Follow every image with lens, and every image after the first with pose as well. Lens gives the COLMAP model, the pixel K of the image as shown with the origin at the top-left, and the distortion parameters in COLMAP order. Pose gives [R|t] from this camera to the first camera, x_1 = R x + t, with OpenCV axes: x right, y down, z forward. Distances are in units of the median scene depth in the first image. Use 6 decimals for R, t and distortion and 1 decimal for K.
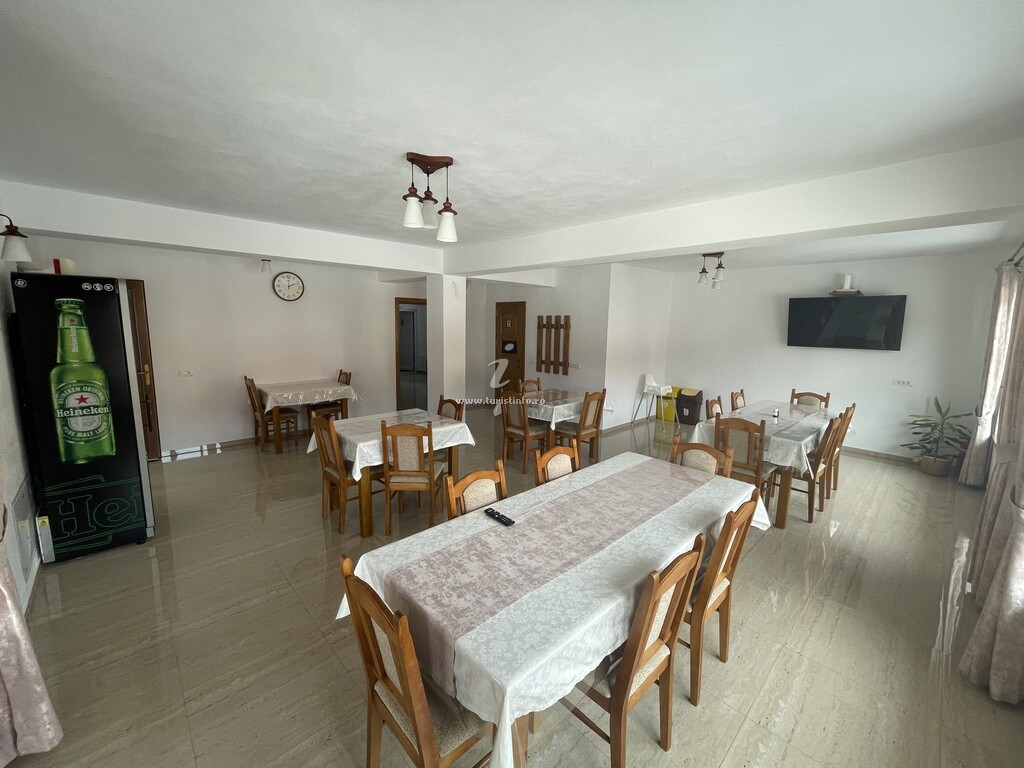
lens RADIAL K [[411.1, 0, 510.3], [0, 411.1, 382.0], [0, 0, 1]] dist [-0.000347, 0.000010]
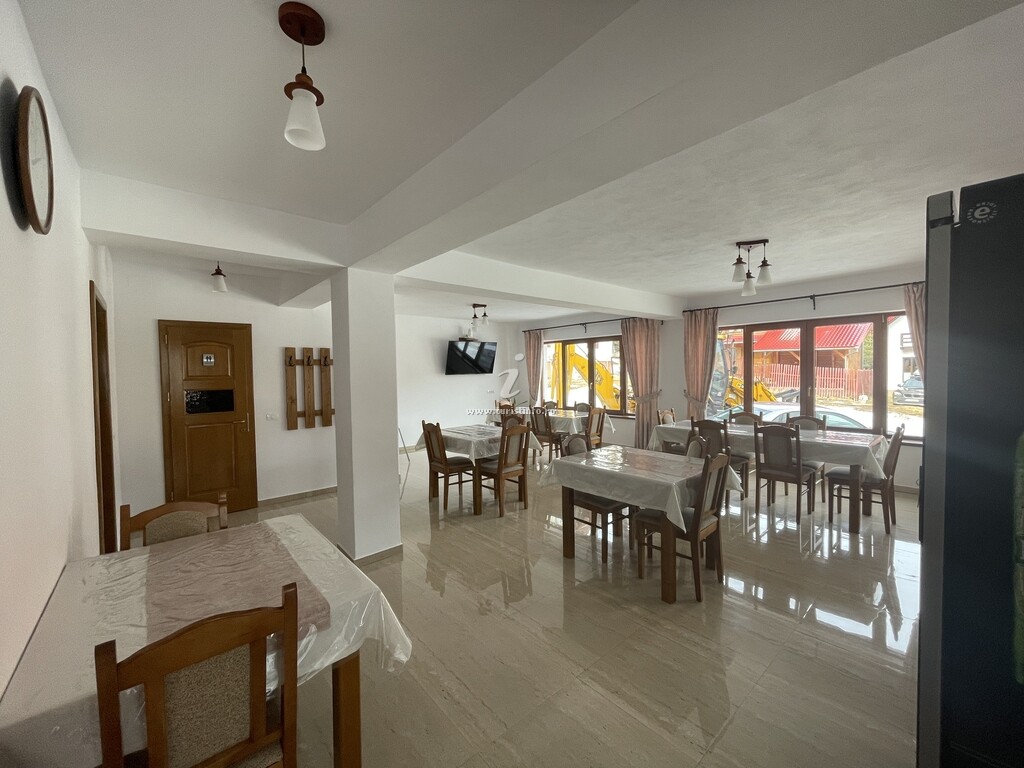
lens RADIAL K [[411.1, 0, 510.3], [0, 411.1, 382.0], [0, 0, 1]] dist [-0.000347, 0.000010]
pose [[0.043033, -0.047750, 0.997932, -0.601286], [0.164025, 0.985641, 0.040089, -0.072269], [-0.985517, 0.161960, 0.050247, 0.617615]]
